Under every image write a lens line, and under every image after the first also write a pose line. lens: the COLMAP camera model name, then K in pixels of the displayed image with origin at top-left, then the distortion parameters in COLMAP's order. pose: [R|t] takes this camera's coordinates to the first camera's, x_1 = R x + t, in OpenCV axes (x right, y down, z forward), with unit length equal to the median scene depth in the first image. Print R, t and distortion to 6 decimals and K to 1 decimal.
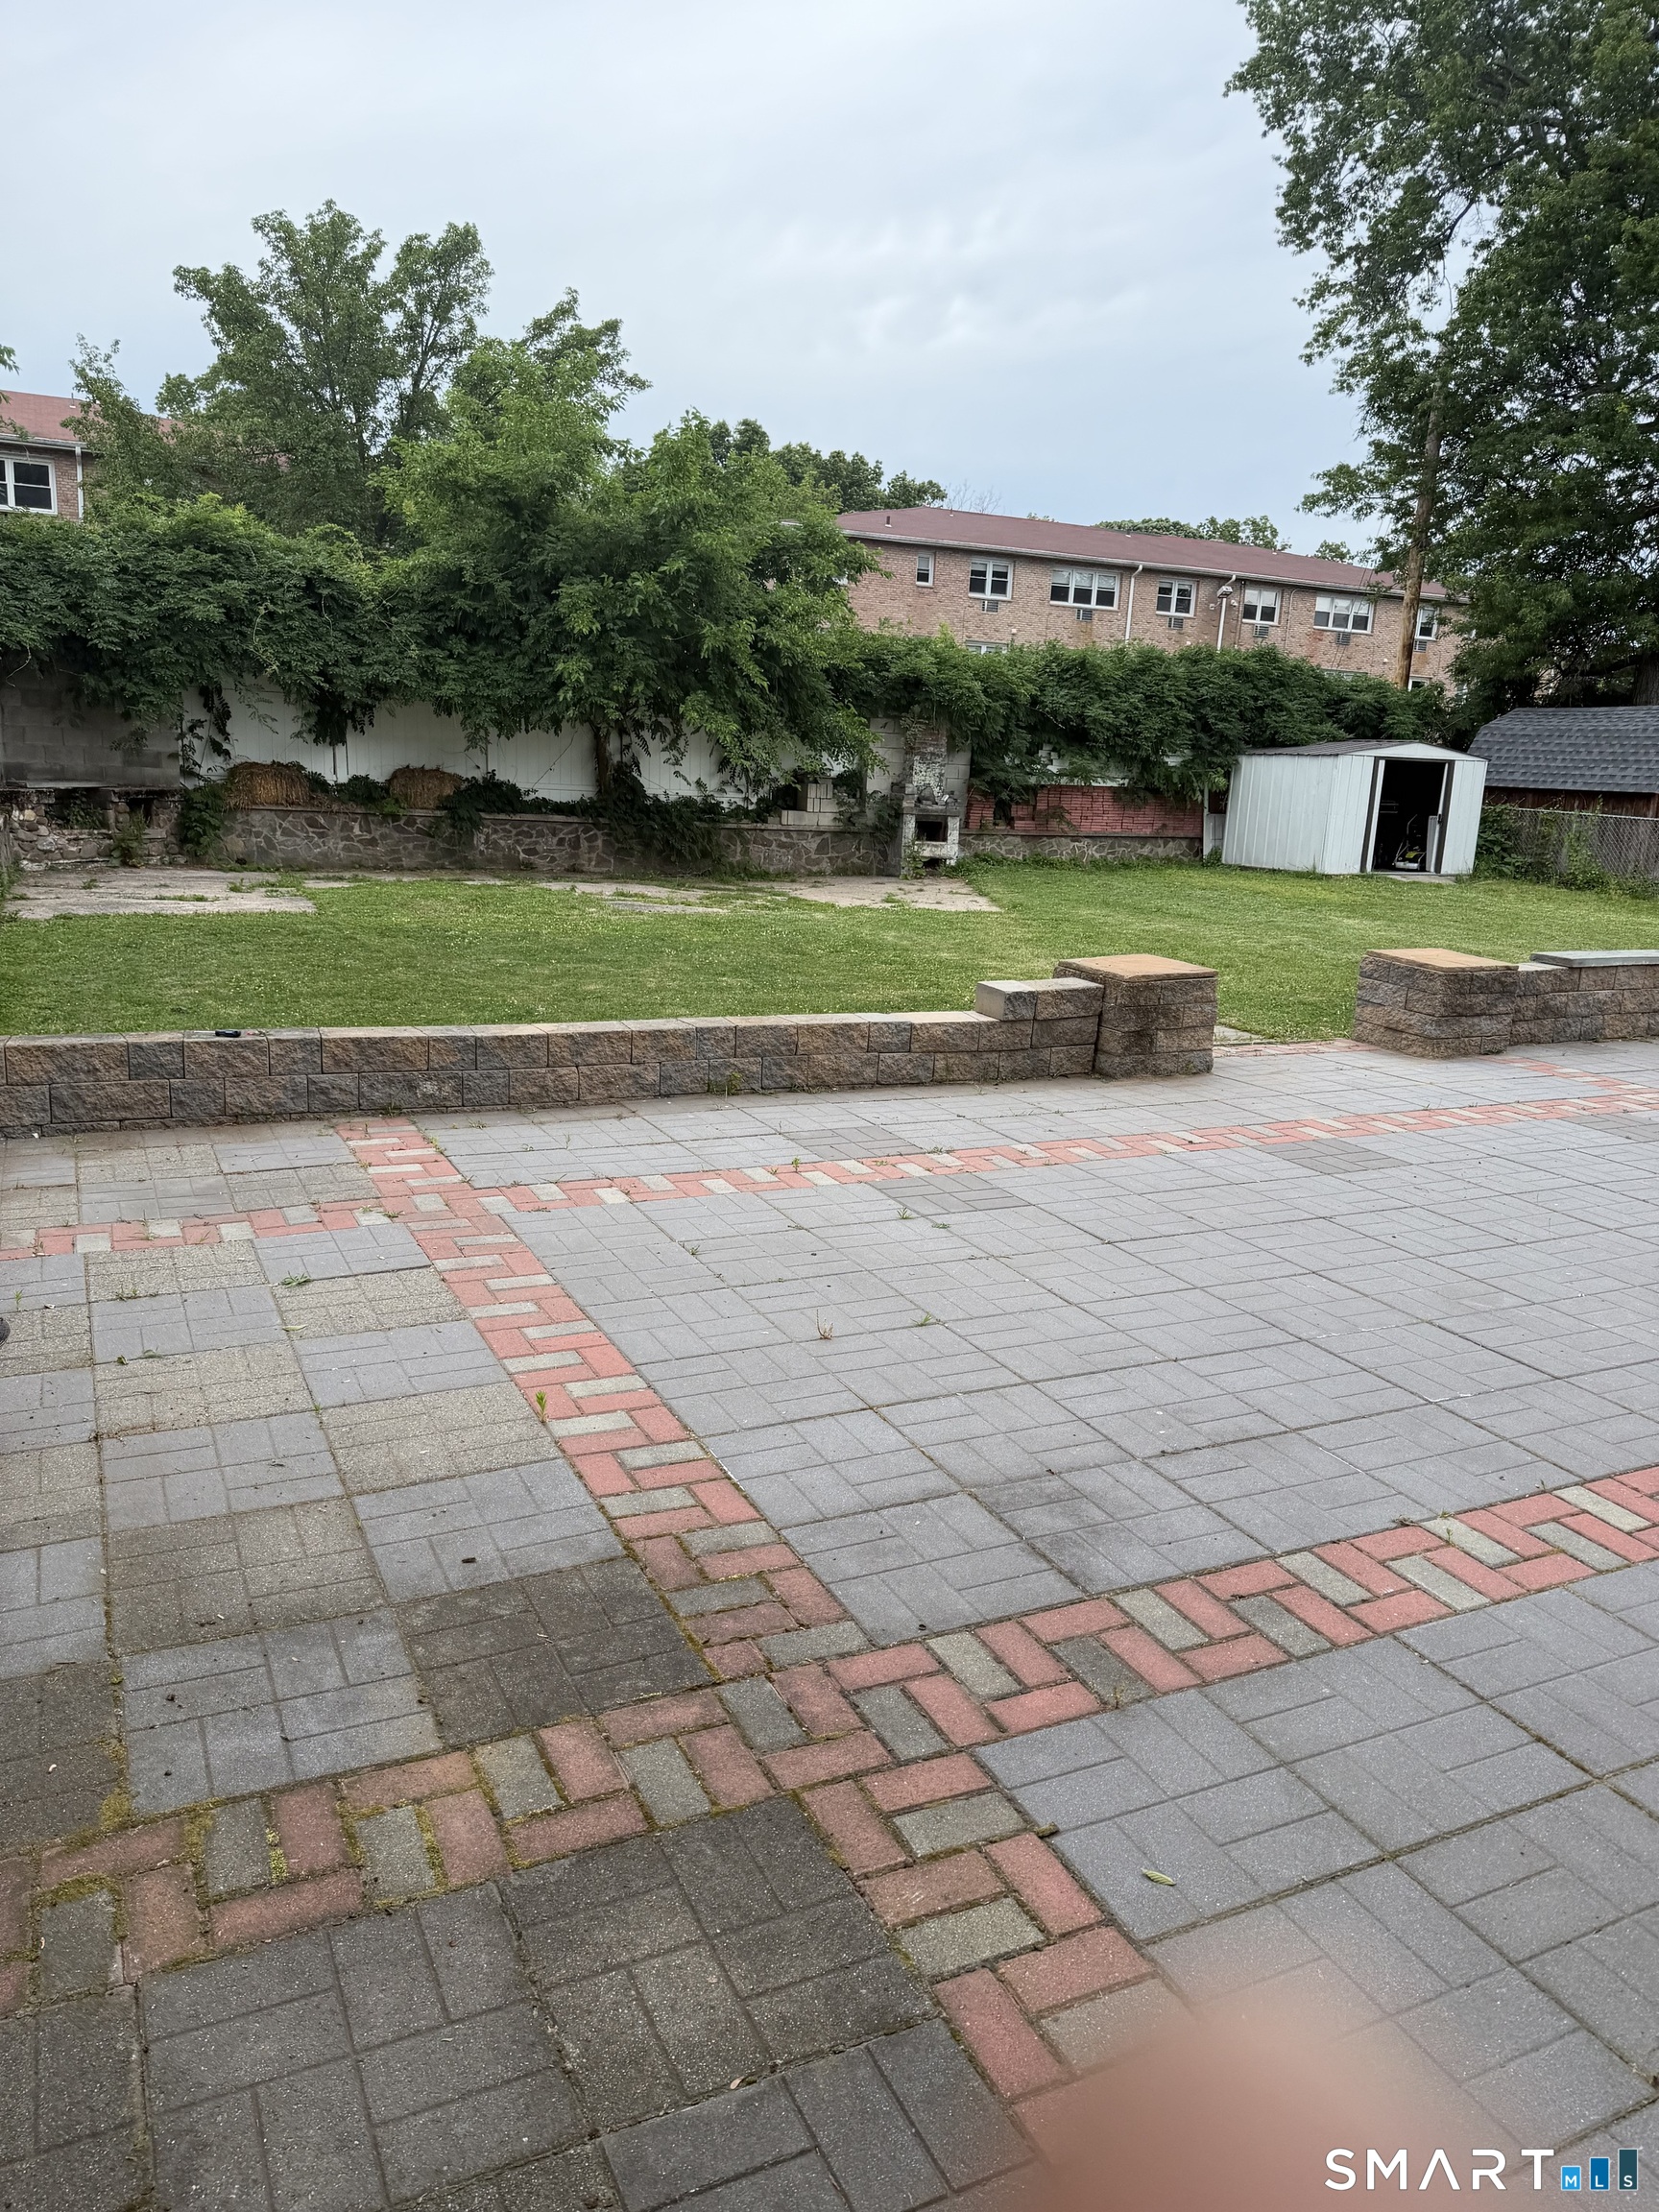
lens RADIAL K [[1567.7, 0, 832.2], [0, 1567.7, 1105.2], [0, 0, 1]] dist [-0.003749, -0.003057]
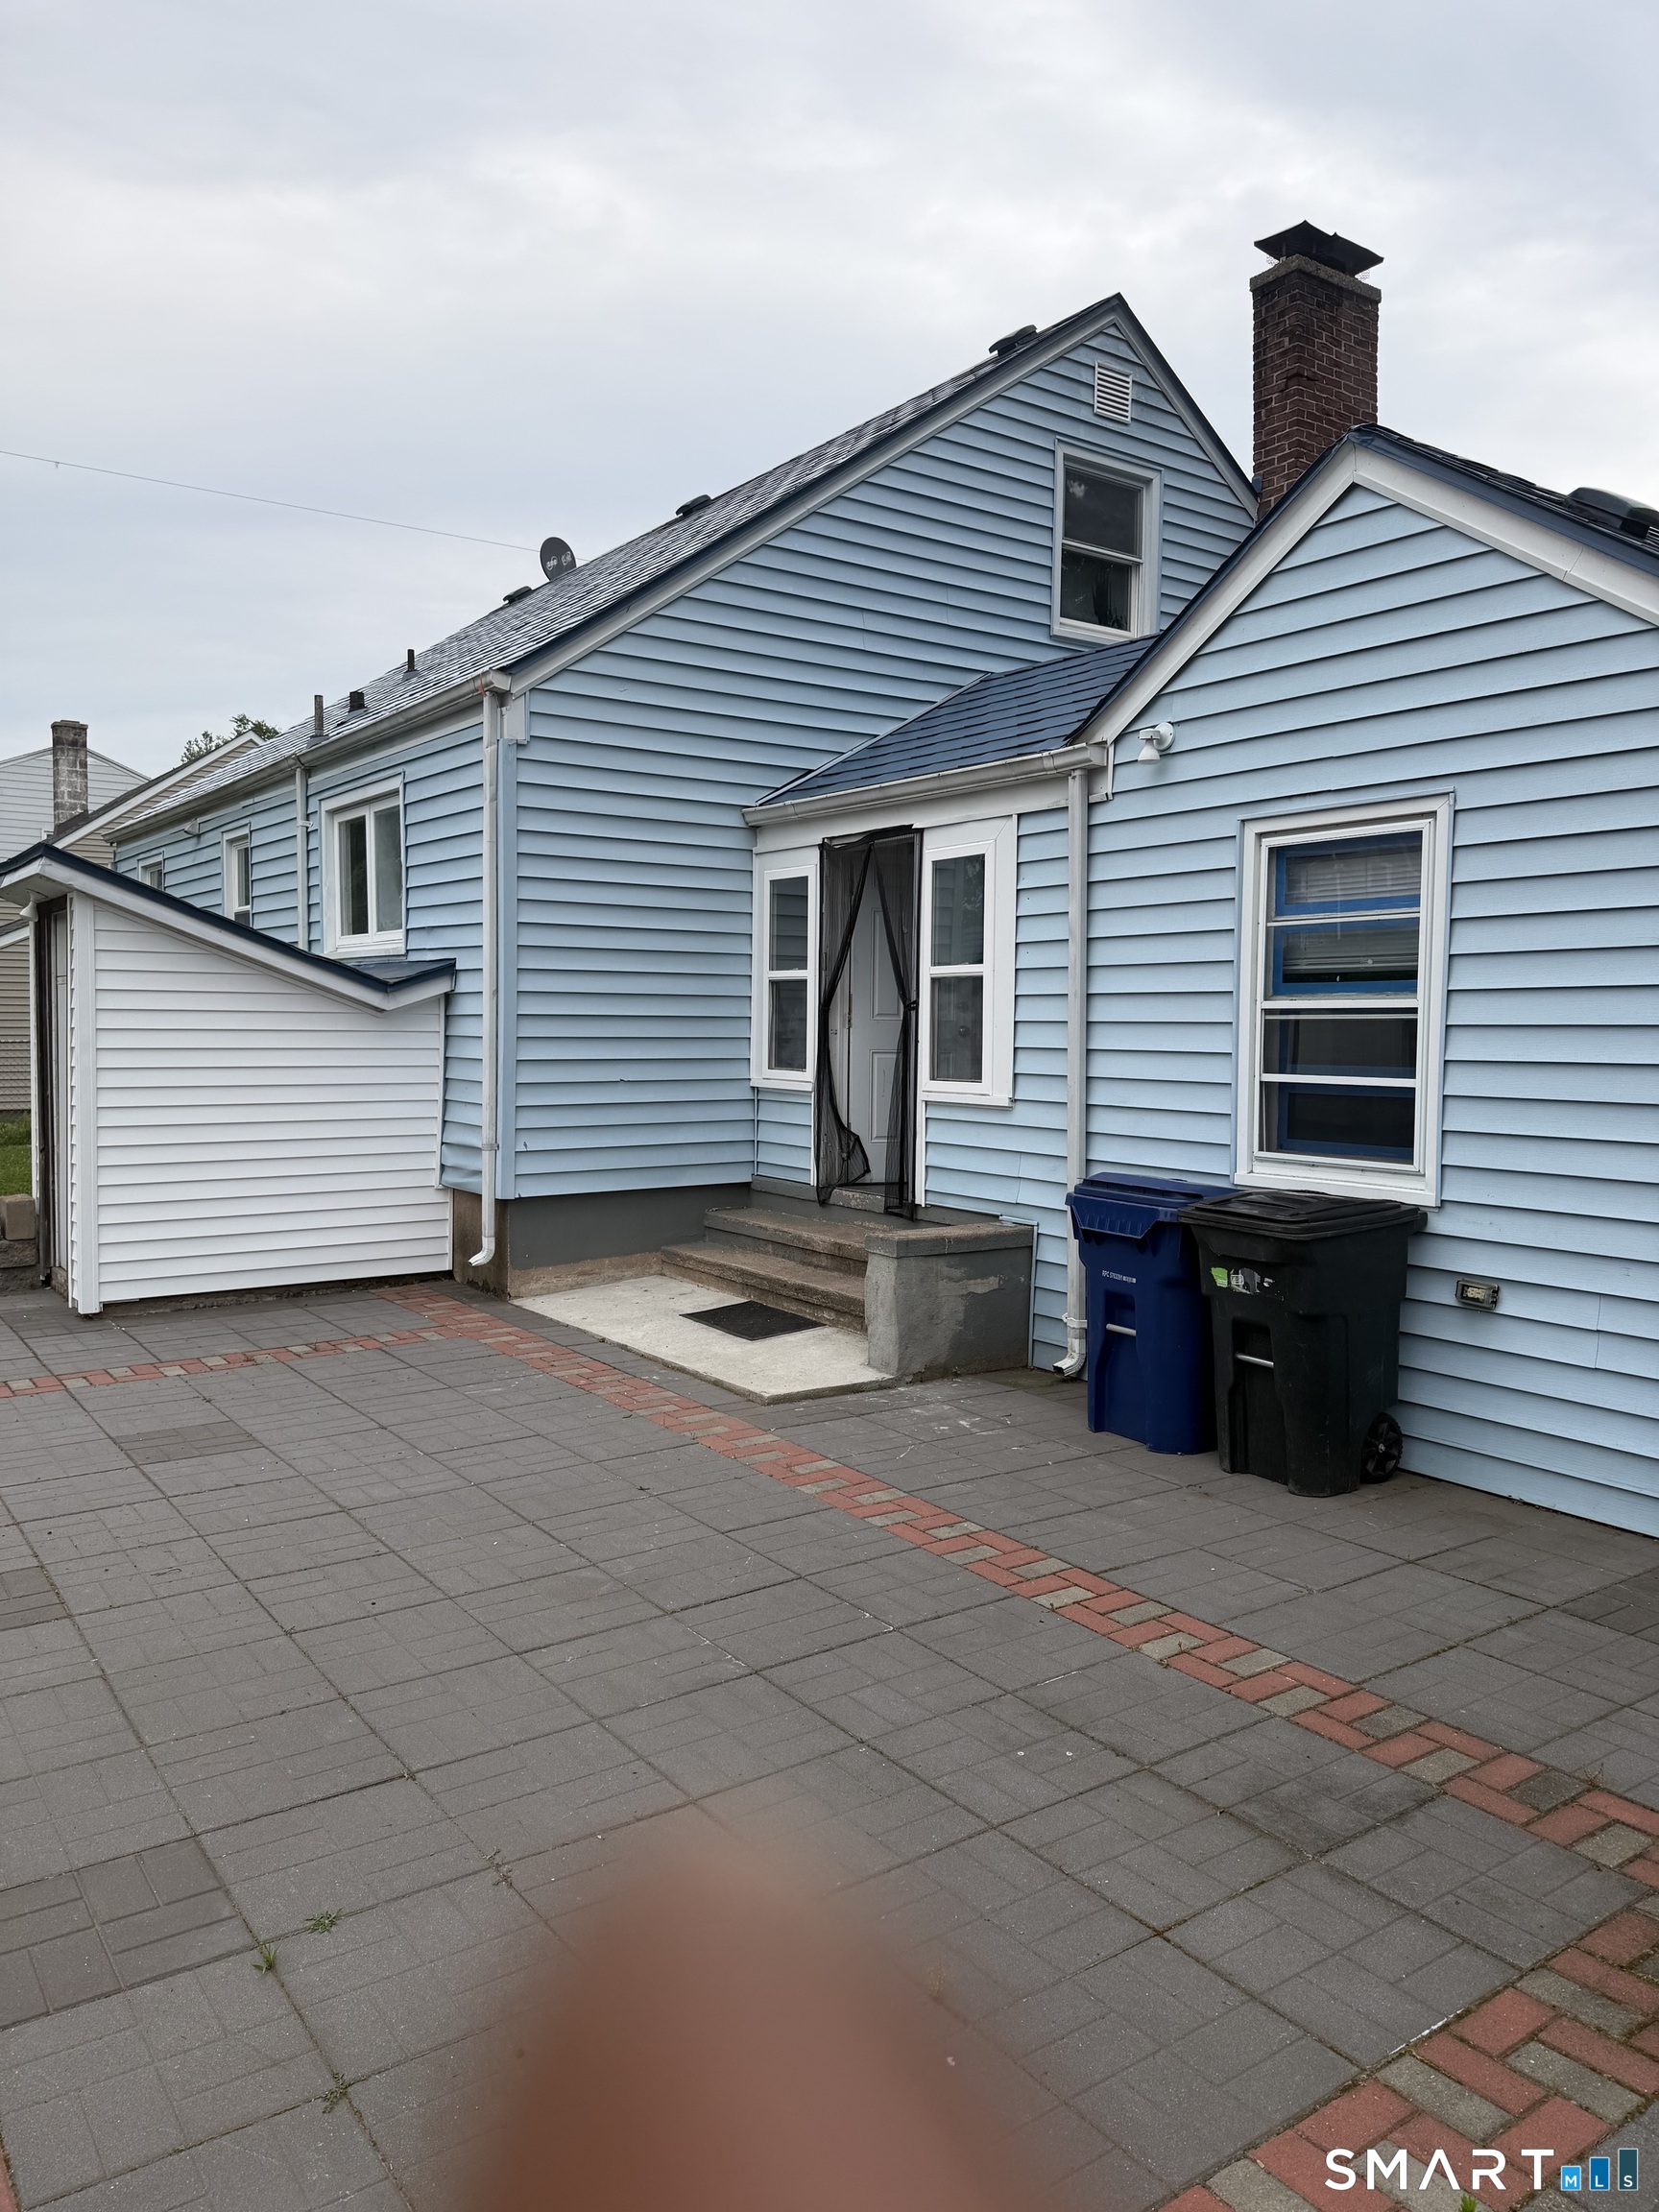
lens RADIAL K [[1567.7, 0, 831.5], [0, 1567.7, 1104.5], [0, 0, 1]] dist [-0.003749, -0.003057]
pose [[-0.172422, -0.114921, 0.978296, -0.748622], [0.201755, 0.967994, 0.149270, -0.397601], [-0.964140, 0.223114, -0.143718, 1.355330]]
